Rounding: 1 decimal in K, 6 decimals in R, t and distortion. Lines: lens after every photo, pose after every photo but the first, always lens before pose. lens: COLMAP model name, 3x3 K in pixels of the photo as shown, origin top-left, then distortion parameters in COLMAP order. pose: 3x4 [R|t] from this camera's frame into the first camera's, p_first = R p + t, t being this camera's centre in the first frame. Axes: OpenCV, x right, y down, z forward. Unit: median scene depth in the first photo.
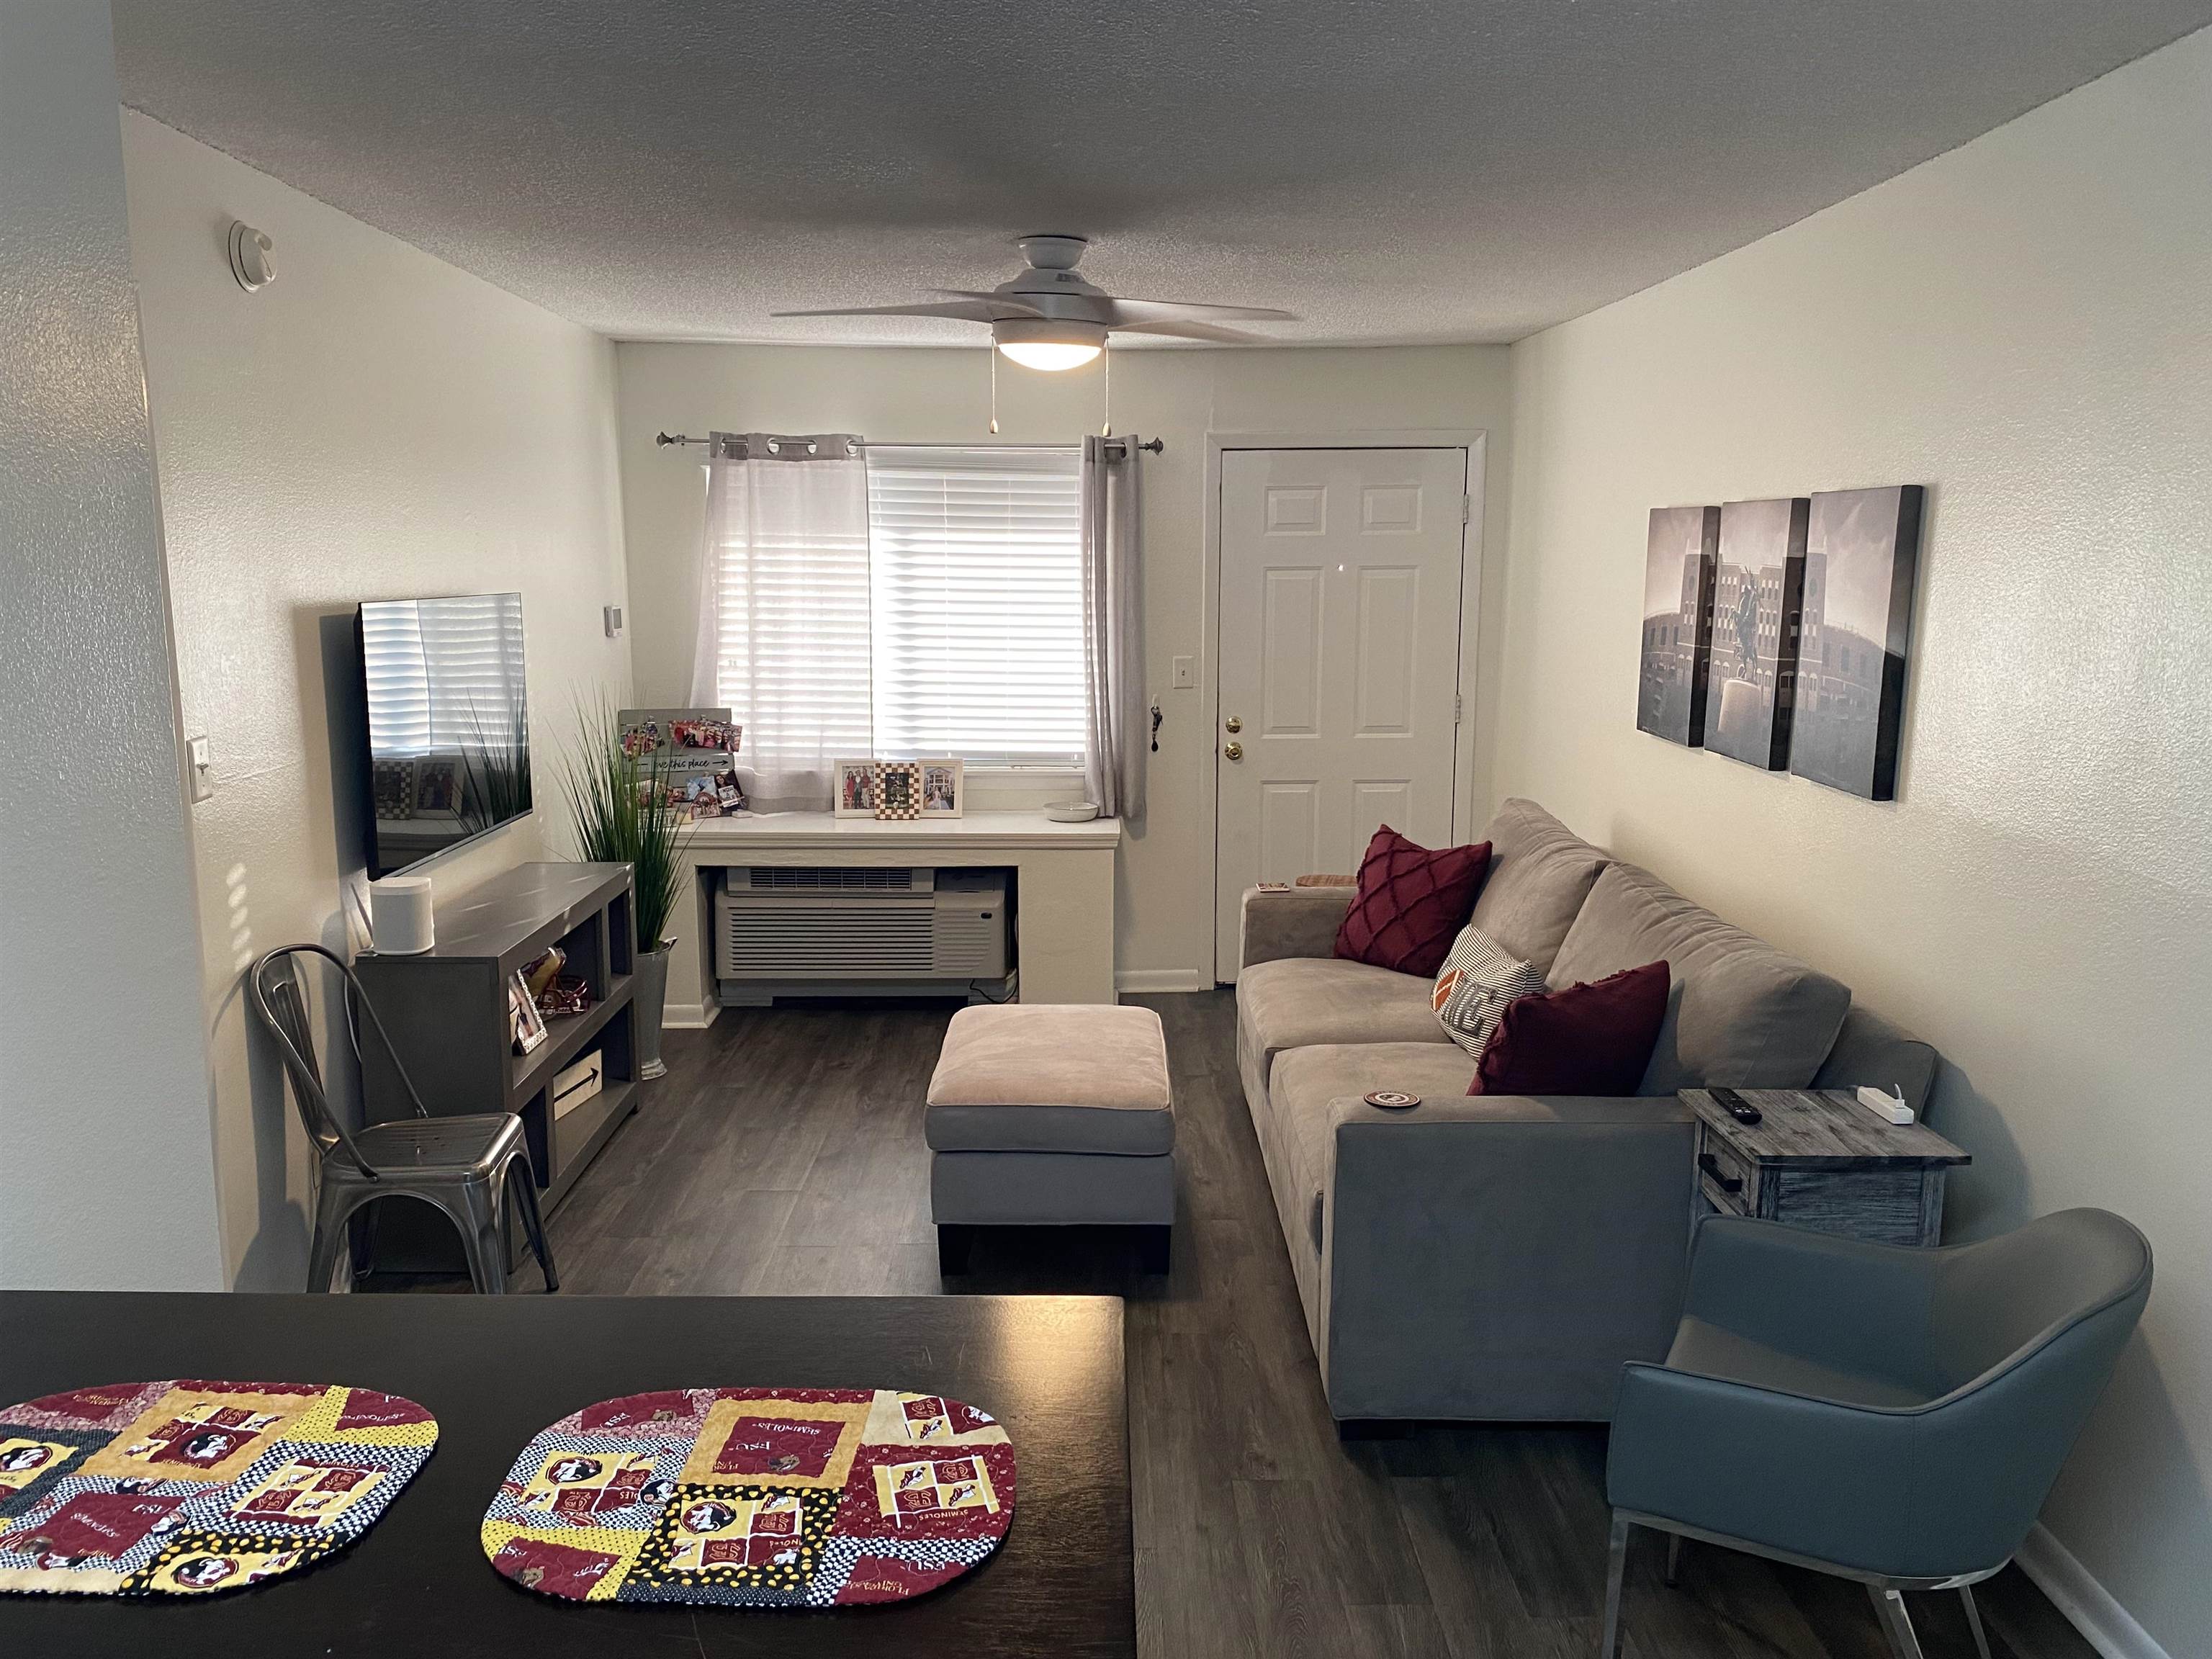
lens RADIAL K [[1714.1, 0, 1101.3], [0, 1714.1, 856.9], [0, 0, 1]] dist [0.109031, -0.001993]
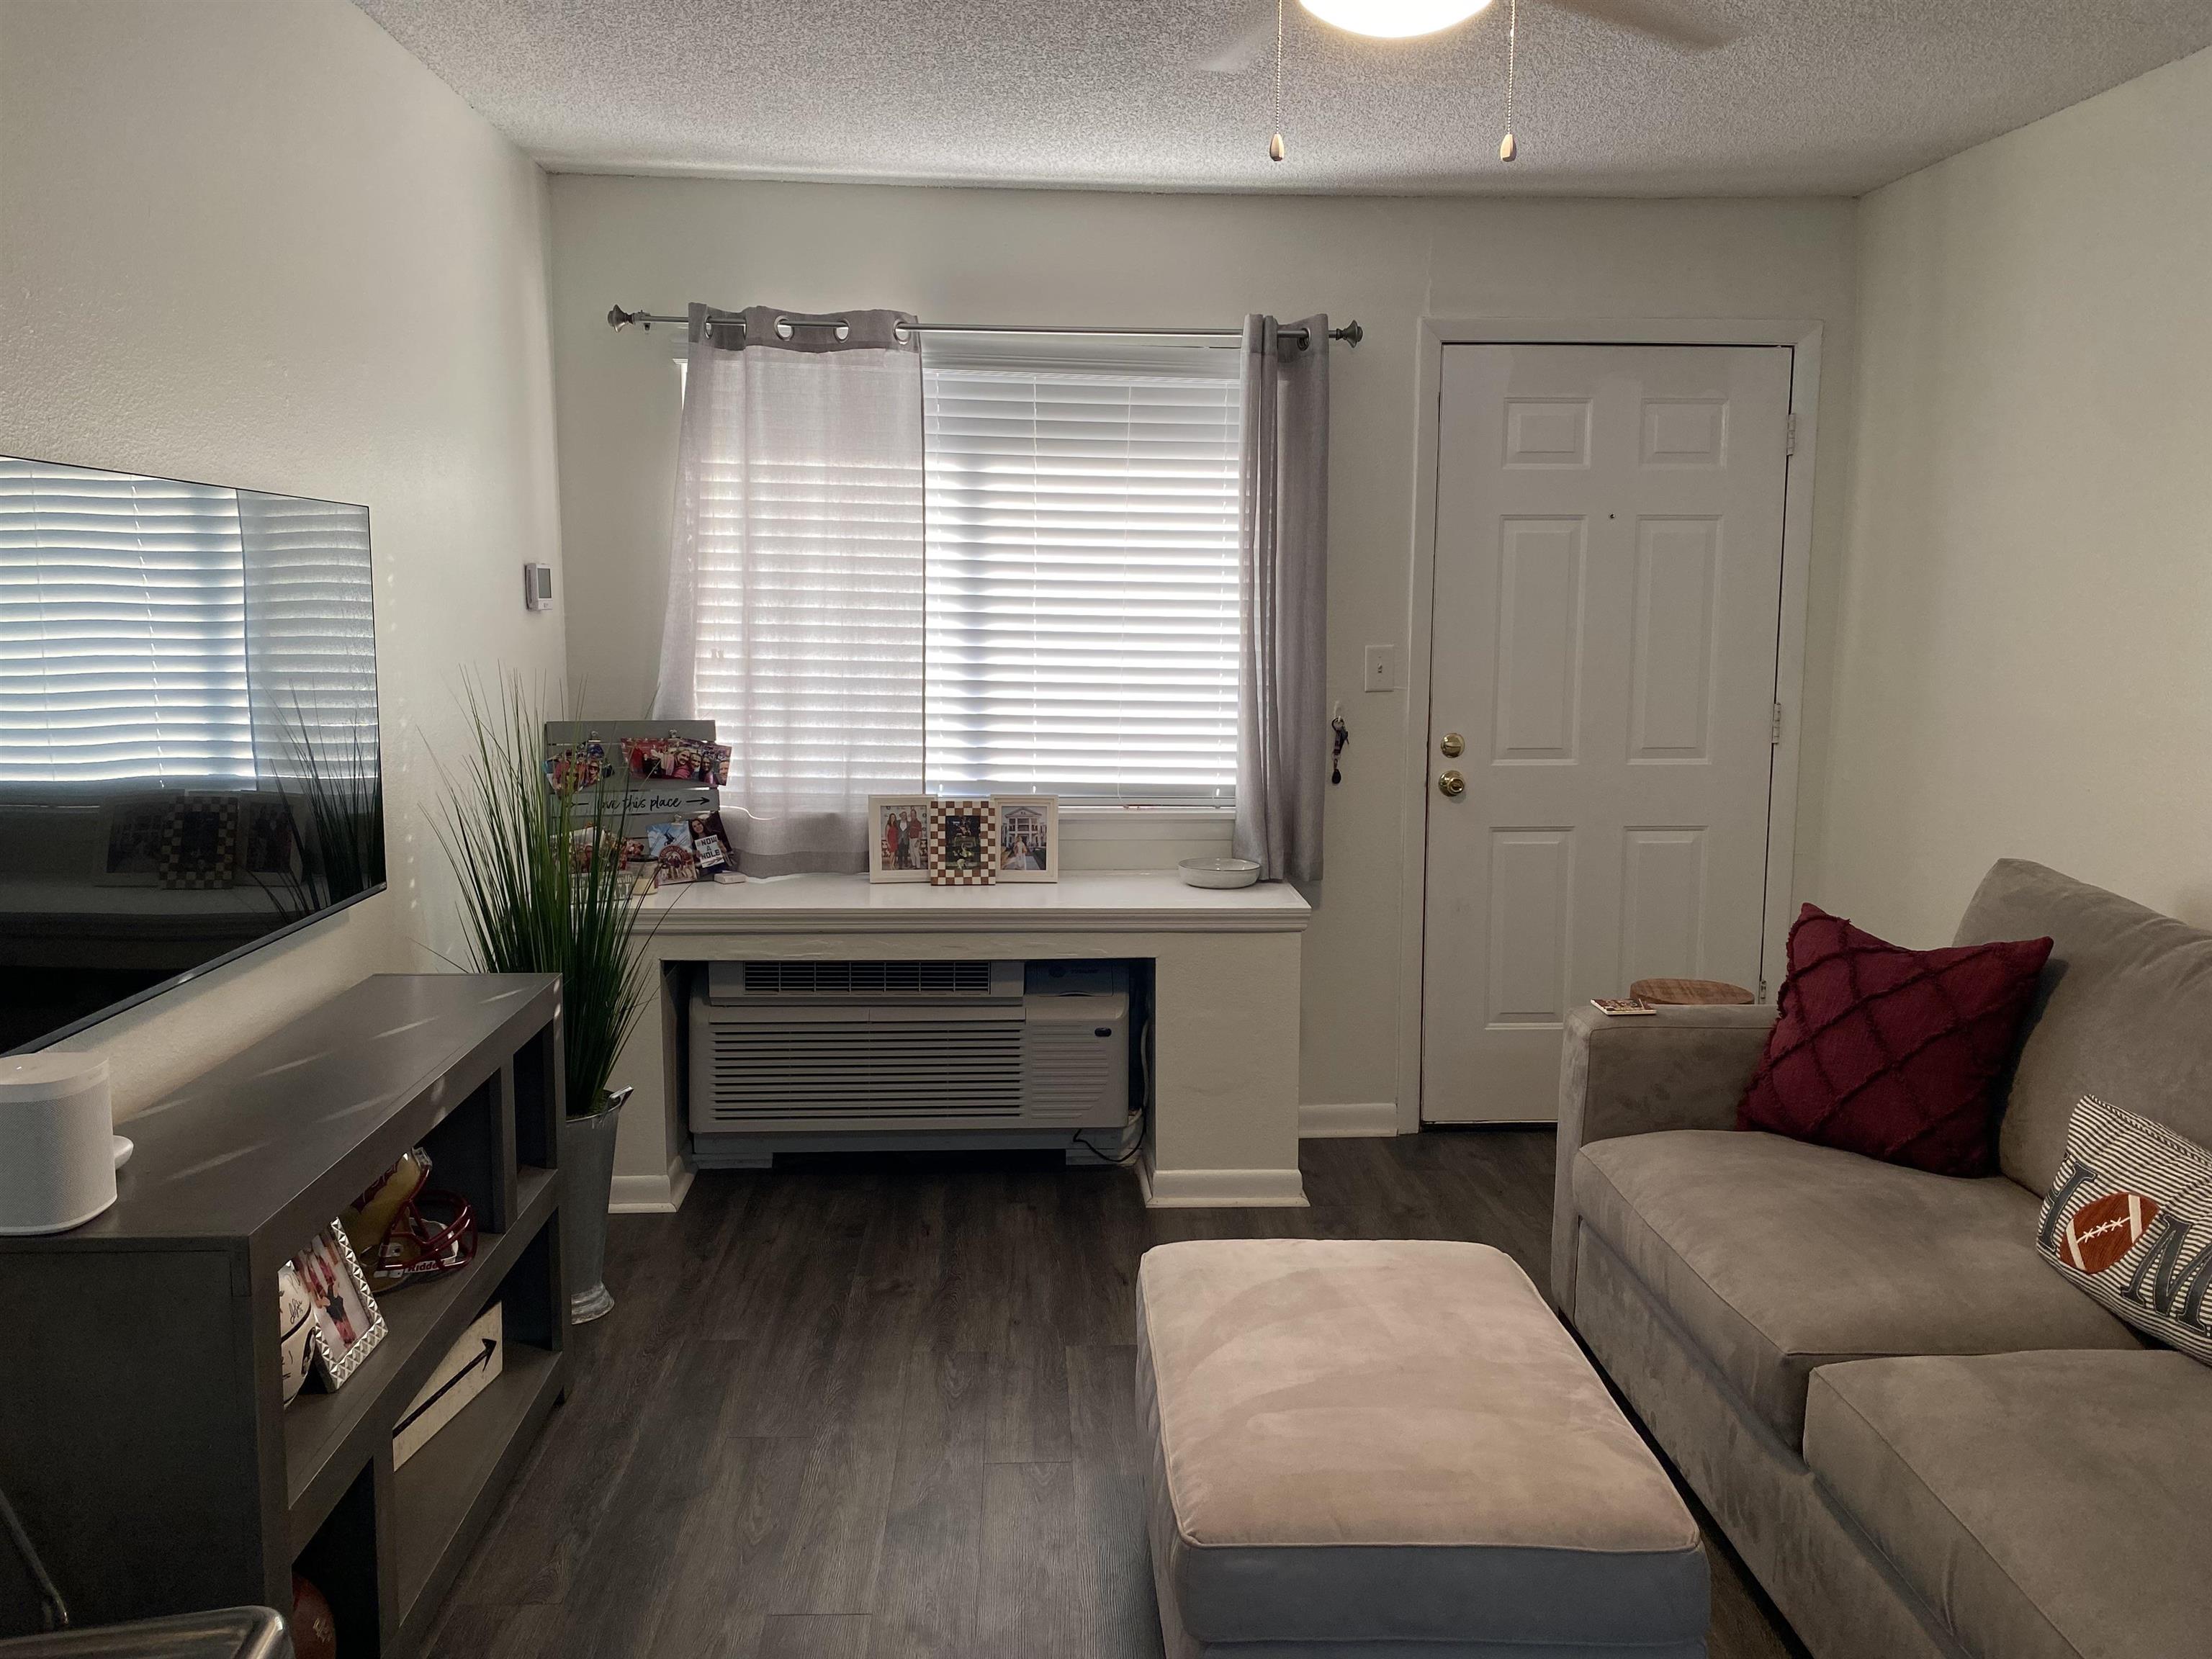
lens RADIAL K [[1702.0, 0, 1110.0], [0, 1702.0, 823.5], [0, 0, 1]] dist [0.122545, -0.277503]
pose [[0.999258, -0.000403, 0.038525, -0.088168], [0.001915, 0.999228, -0.039229, -0.019932], [-0.038480, 0.039274, 0.998487, 0.335691]]
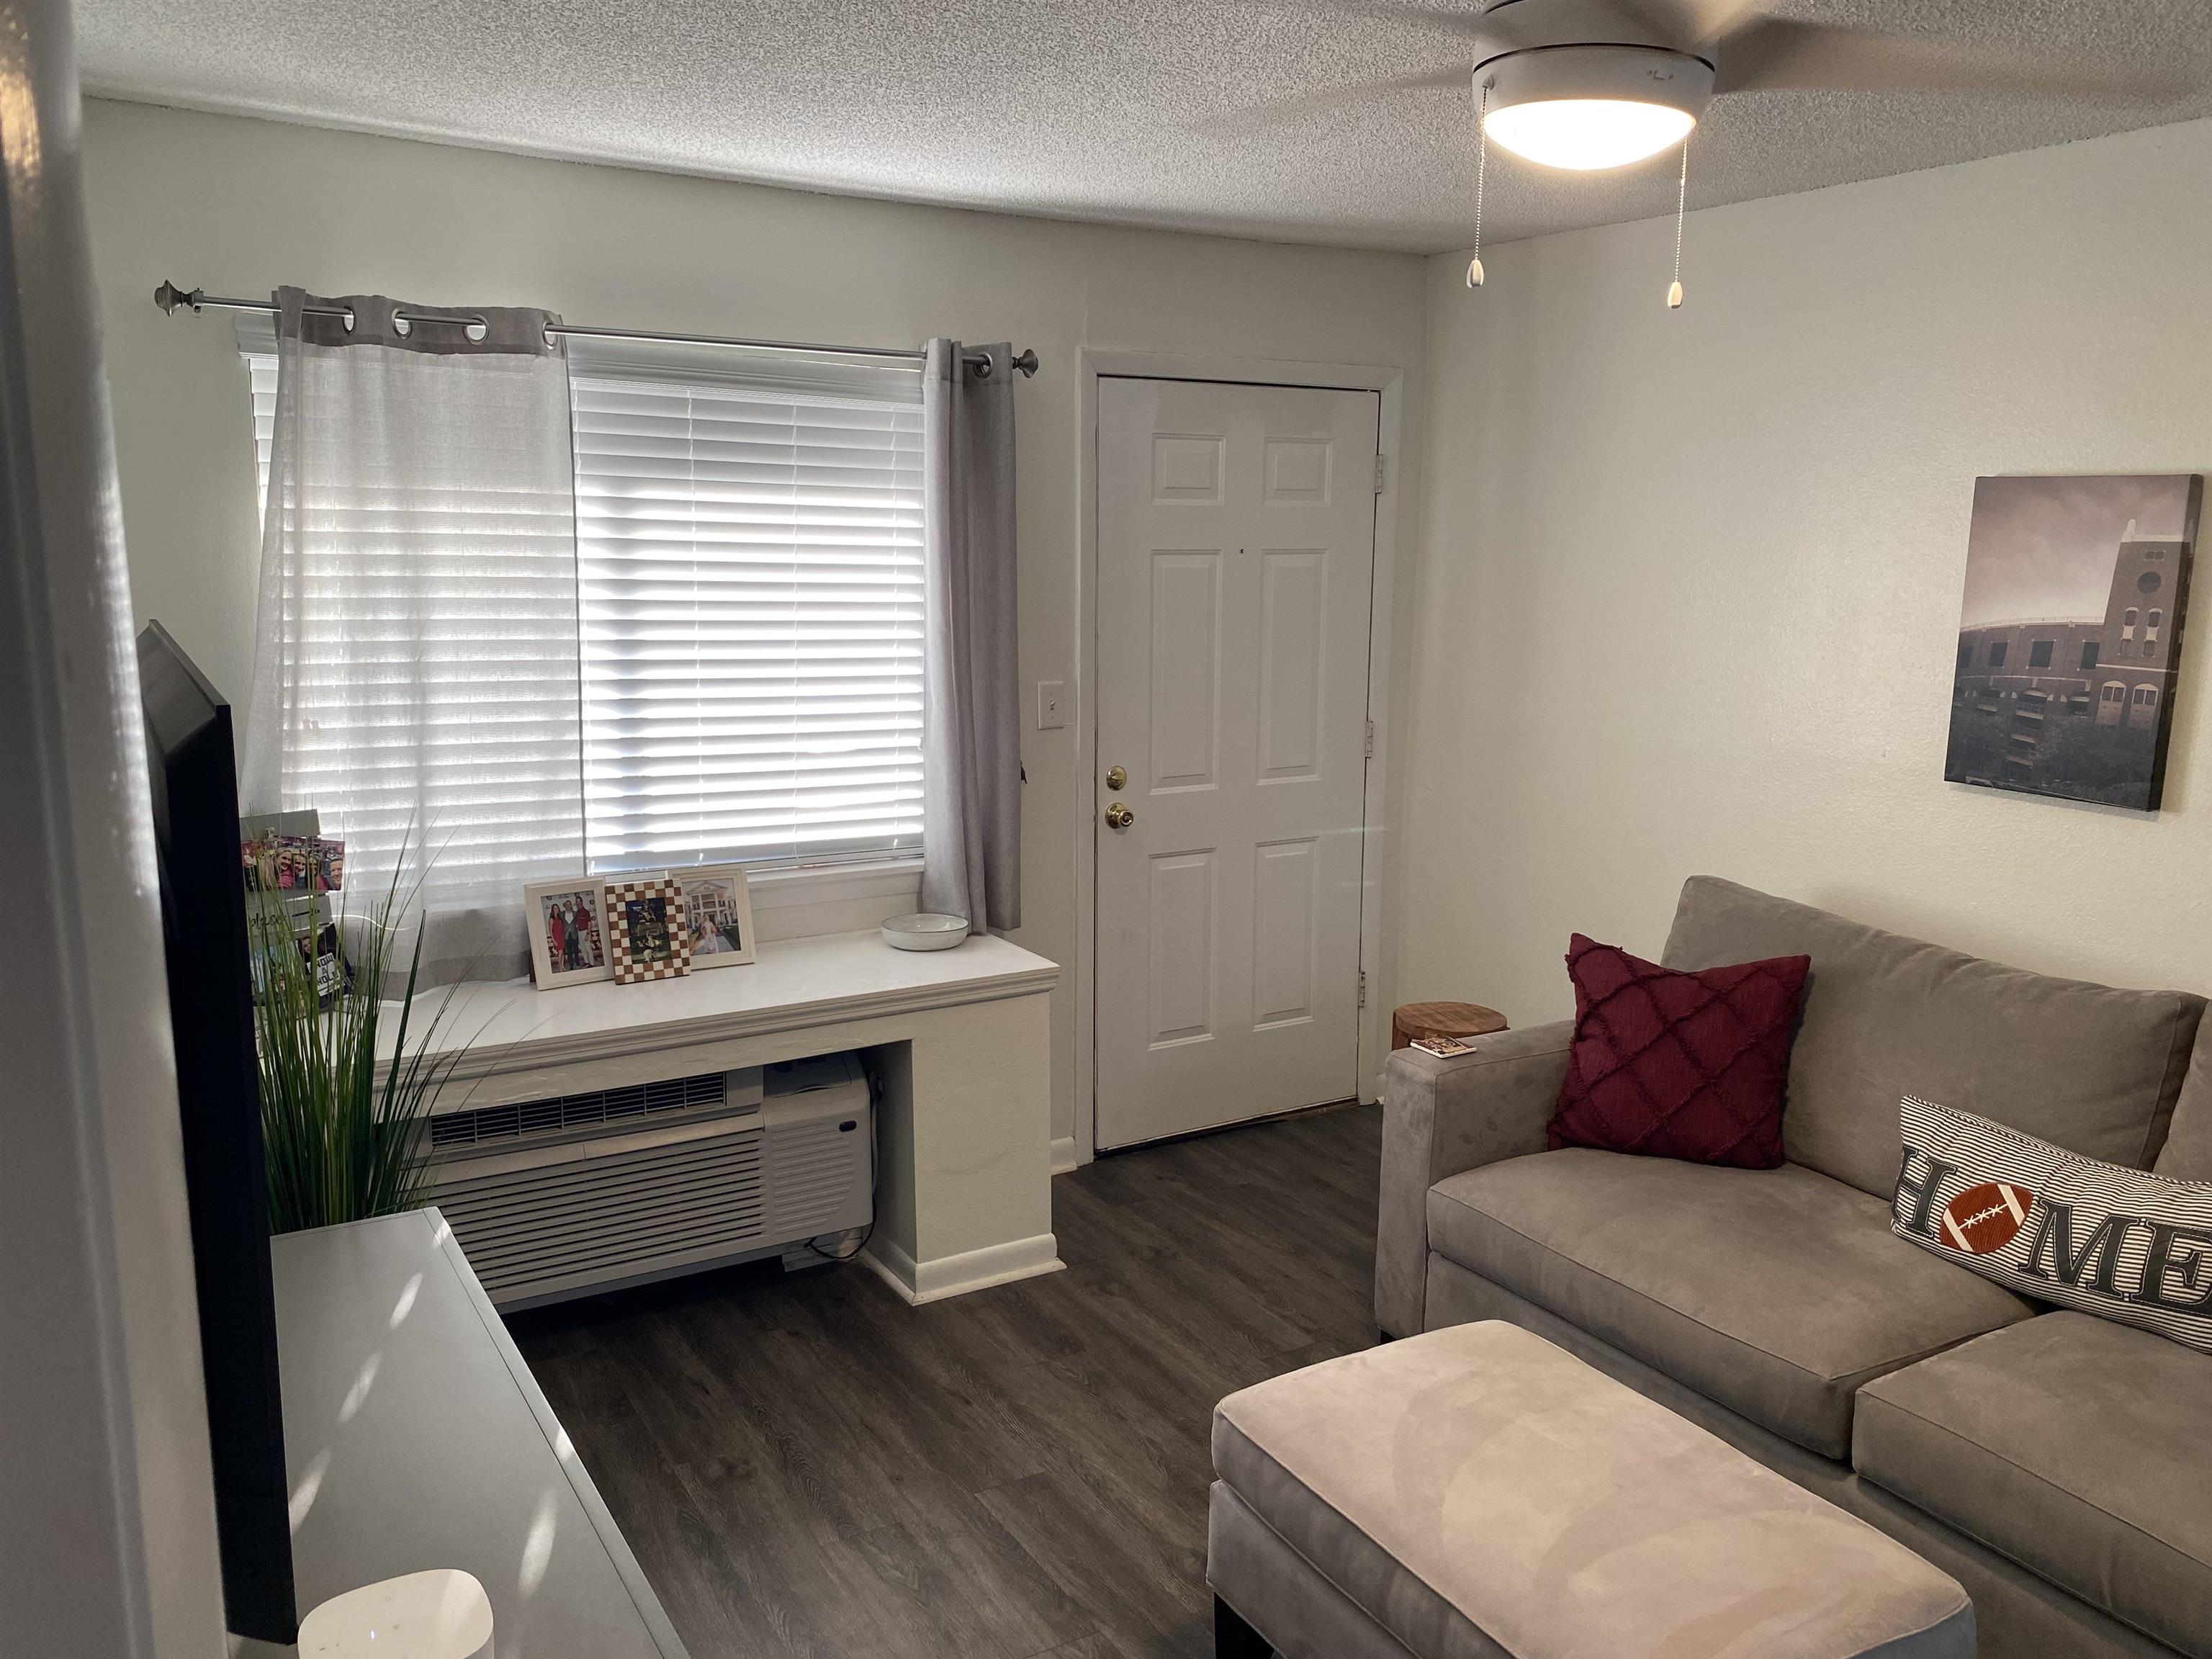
lens RADIAL K [[1680.6, 0, 1117.3], [0, 1680.6, 830.0], [0, 0, 1]] dist [0.003985, -0.008008]
pose [[0.860297, -0.079774, 0.503513, -0.269830], [0.076235, 0.996706, 0.027658, -0.077089], [-0.504061, 0.014591, 0.863545, 0.434630]]
